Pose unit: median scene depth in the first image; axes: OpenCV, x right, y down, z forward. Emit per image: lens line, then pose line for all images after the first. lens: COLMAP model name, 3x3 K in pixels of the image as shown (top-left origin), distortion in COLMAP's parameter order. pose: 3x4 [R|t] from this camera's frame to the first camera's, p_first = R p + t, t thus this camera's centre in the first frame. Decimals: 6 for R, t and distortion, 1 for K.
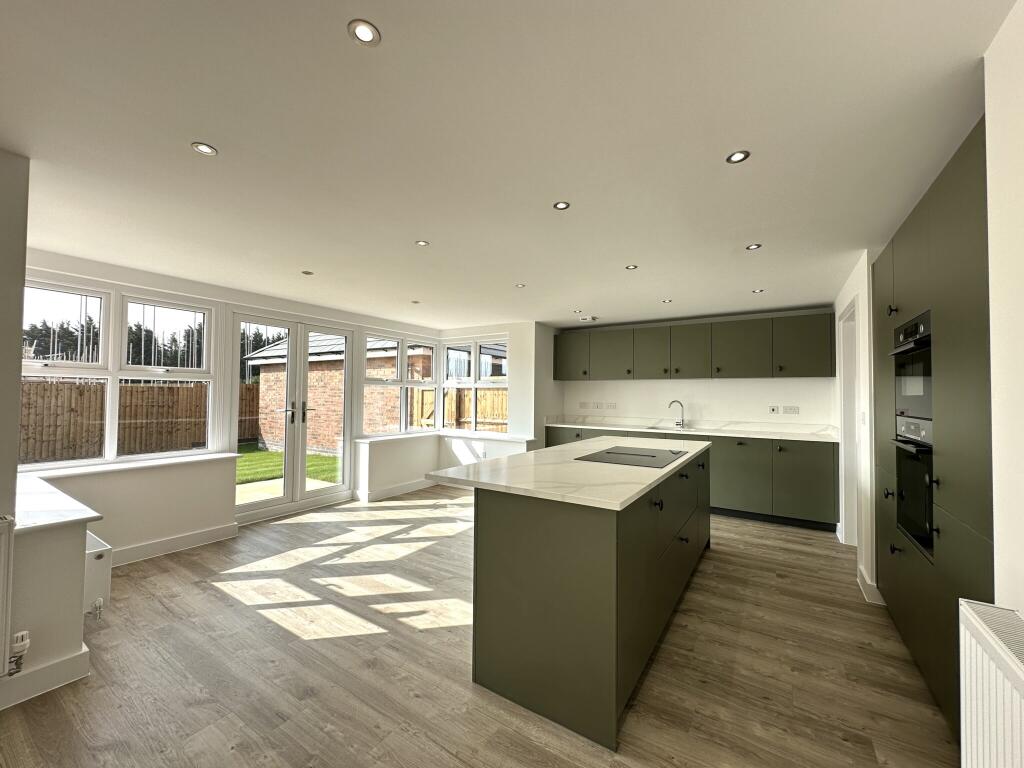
lens RADIAL K [[410.6, 0, 512.0], [0, 410.6, 384.0], [0, 0, 1]] dist [-0.018042, -0.000297]
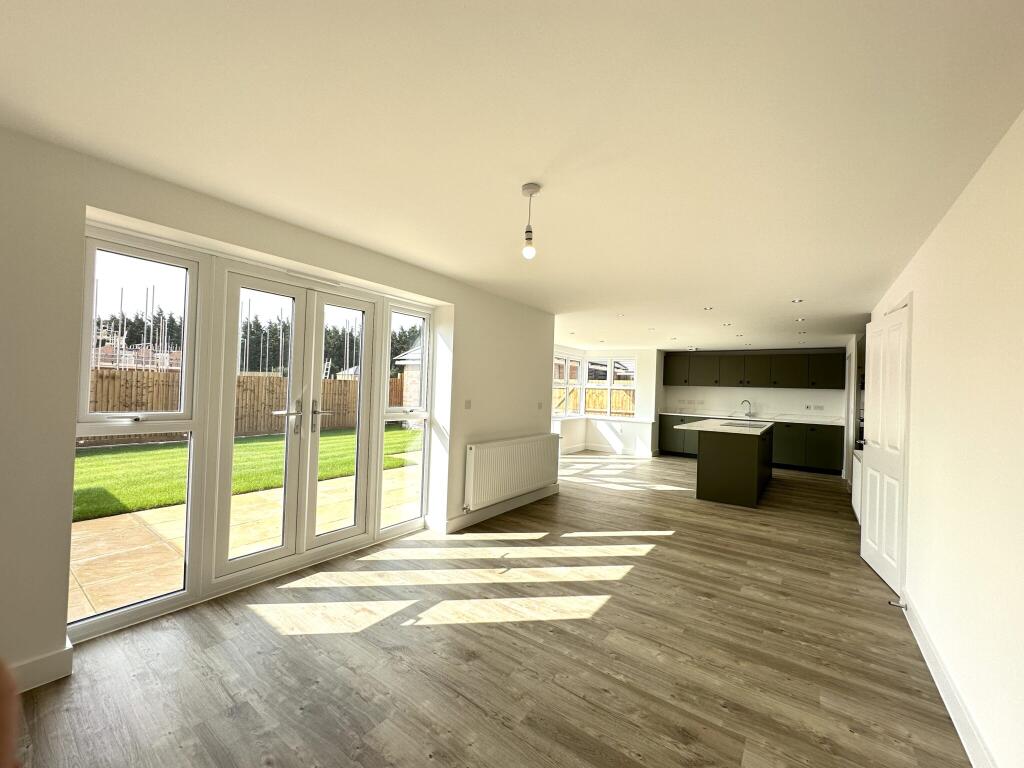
lens RADIAL K [[411.5, 0, 512.0], [0, 411.5, 384.0], [0, 0, 1]] dist [-0.000377, 0.000229]
pose [[0.998246, 0.025383, -0.053490, -0.416897], [-0.024686, 0.999602, 0.013637, -0.022732], [0.053814, -0.012292, 0.998475, -0.647568]]
